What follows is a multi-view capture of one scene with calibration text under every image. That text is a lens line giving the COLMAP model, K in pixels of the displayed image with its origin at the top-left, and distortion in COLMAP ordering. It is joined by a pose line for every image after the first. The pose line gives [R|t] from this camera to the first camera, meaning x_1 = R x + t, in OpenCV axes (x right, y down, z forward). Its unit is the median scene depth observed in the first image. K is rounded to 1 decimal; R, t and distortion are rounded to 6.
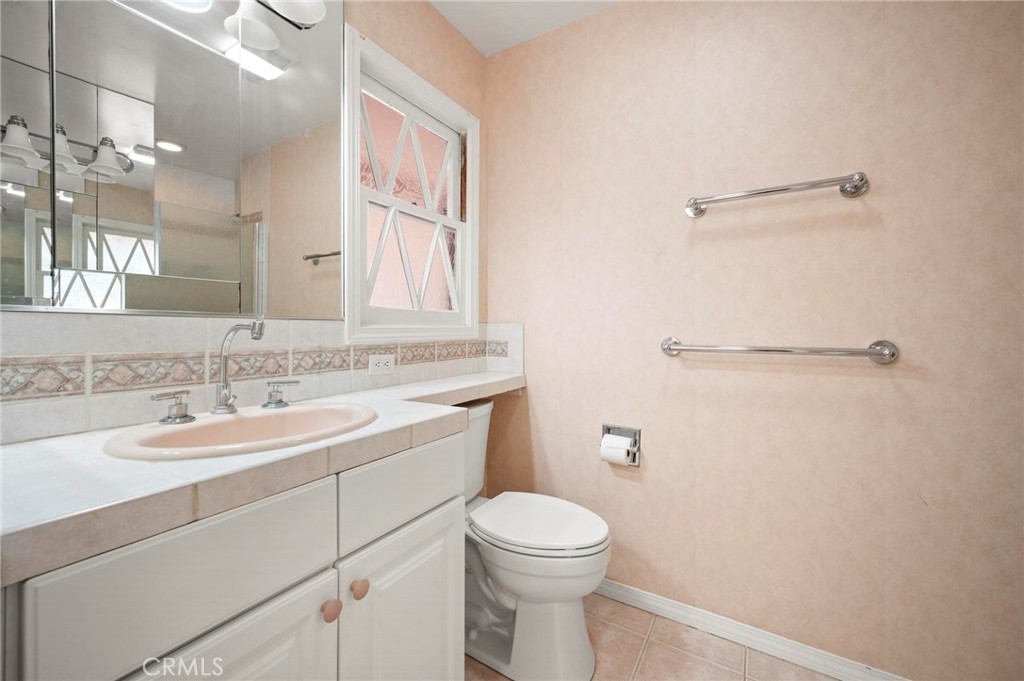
lens RADIAL K [[411.2, 0, 512.1], [0, 411.2, 334.1], [0, 0, 1]] dist [-0.008951, 0.000476]
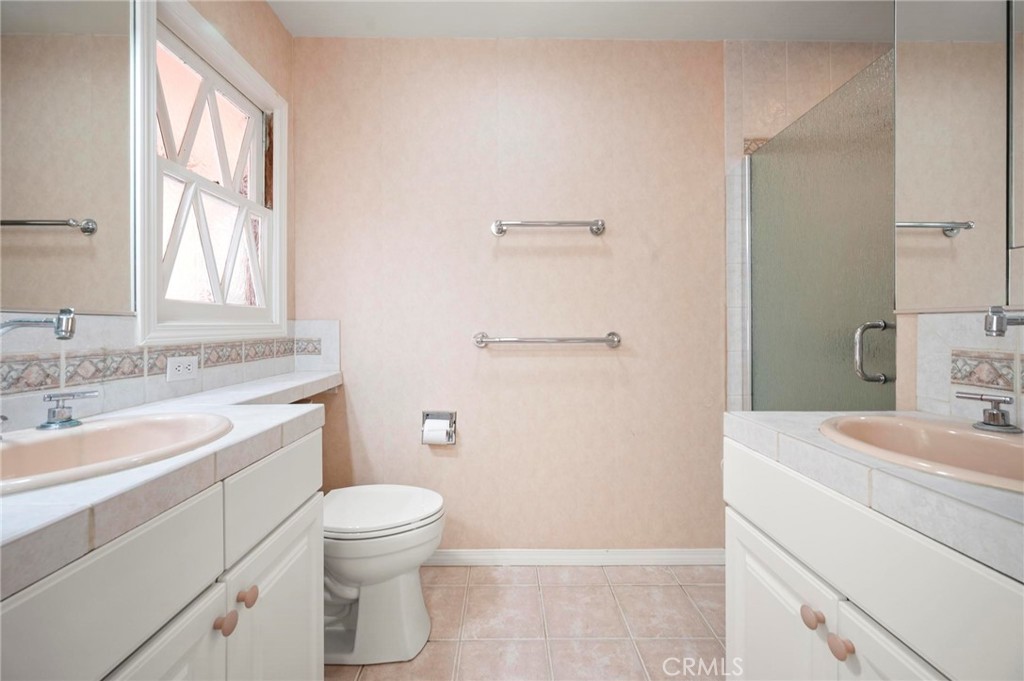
lens RADIAL K [[411.2, 0, 508.5], [0, 411.2, 334.2], [0, 0, 1]] dist [-0.008951, 0.000476]
pose [[0.842980, -0.014702, 0.537745, -0.216794], [0.012753, 0.999892, 0.007346, 0.006597], [-0.537794, 0.000666, 0.843076, -0.074533]]
